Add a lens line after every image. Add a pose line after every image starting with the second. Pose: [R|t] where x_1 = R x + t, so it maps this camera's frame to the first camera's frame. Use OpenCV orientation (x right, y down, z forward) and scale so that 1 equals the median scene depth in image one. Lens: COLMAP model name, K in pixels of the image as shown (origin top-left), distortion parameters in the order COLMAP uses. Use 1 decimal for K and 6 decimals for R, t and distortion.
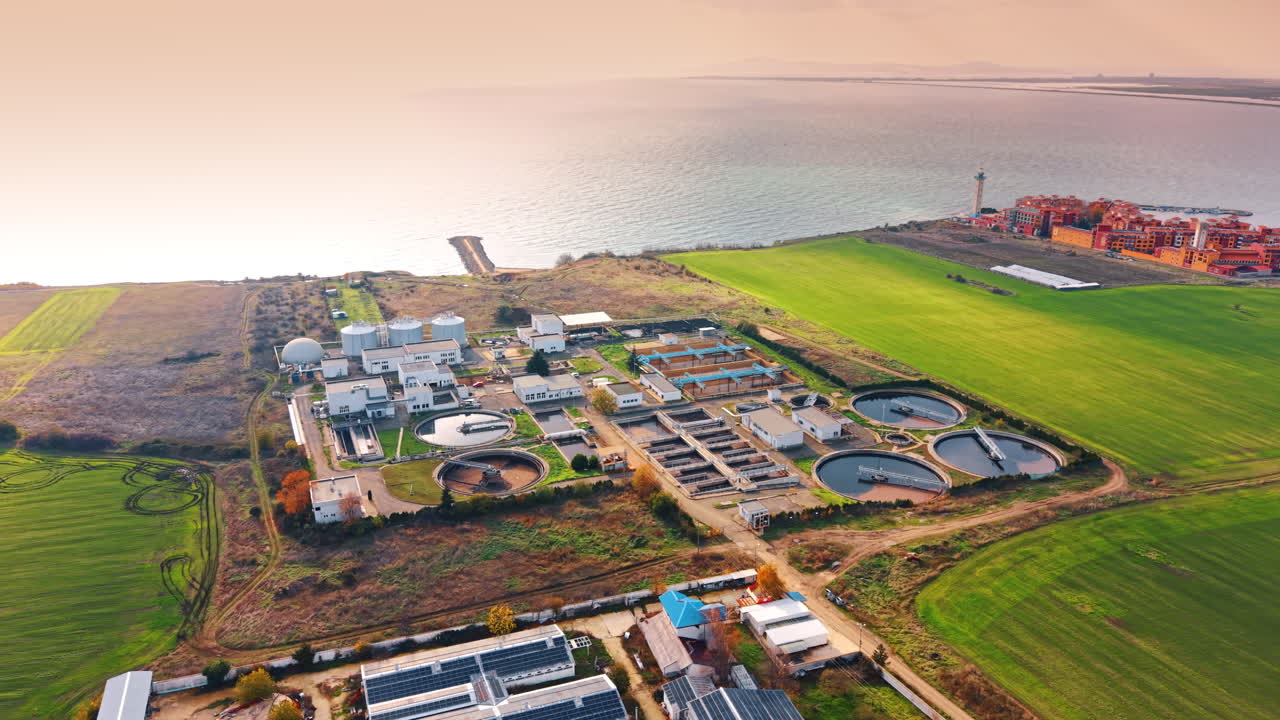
lens RADIAL K [[953.1, 0, 640.0], [0, 953.1, 360.0], [0, 0, 1]] dist [0.058937, -0.103211]
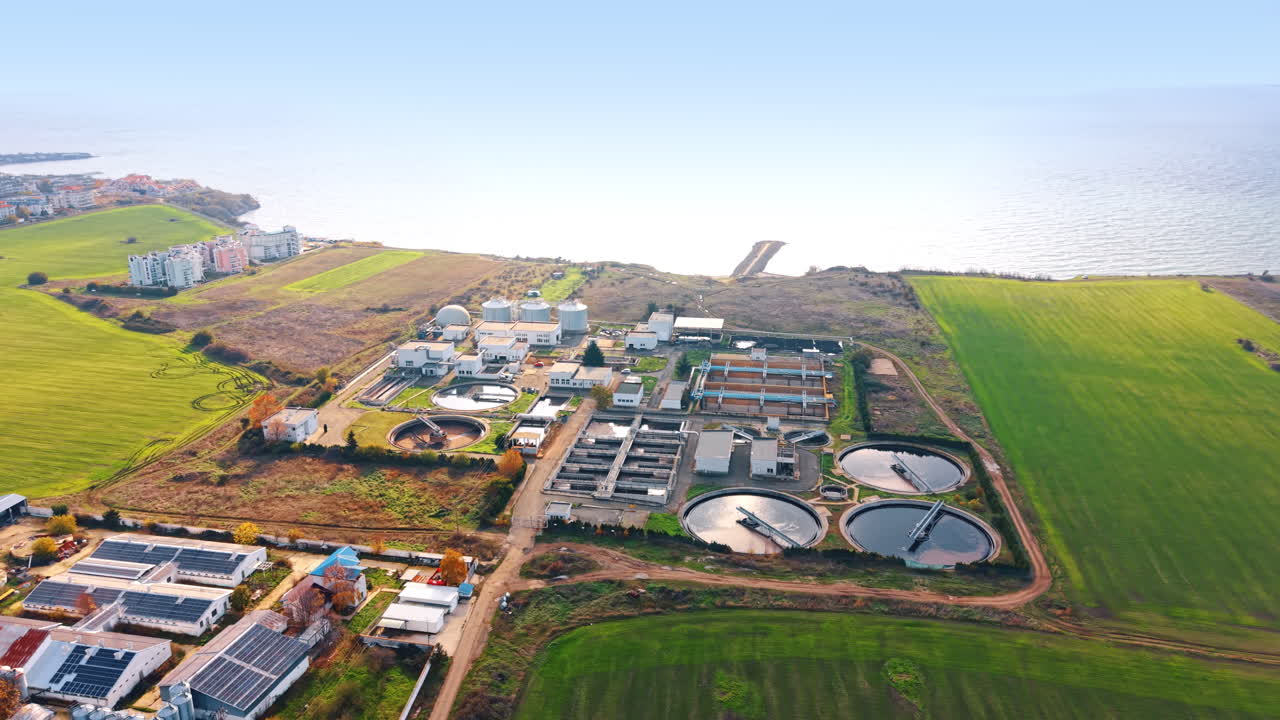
lens RADIAL K [[953.1, 0, 640.0], [0, 953.1, 360.0], [0, 0, 1]] dist [0.058937, -0.103211]
pose [[0.838316, 0.152852, -0.523318, 0.629063], [-0.156570, 0.986956, 0.037459, -0.048220], [0.522218, 0.050533, 0.851313, 0.160229]]
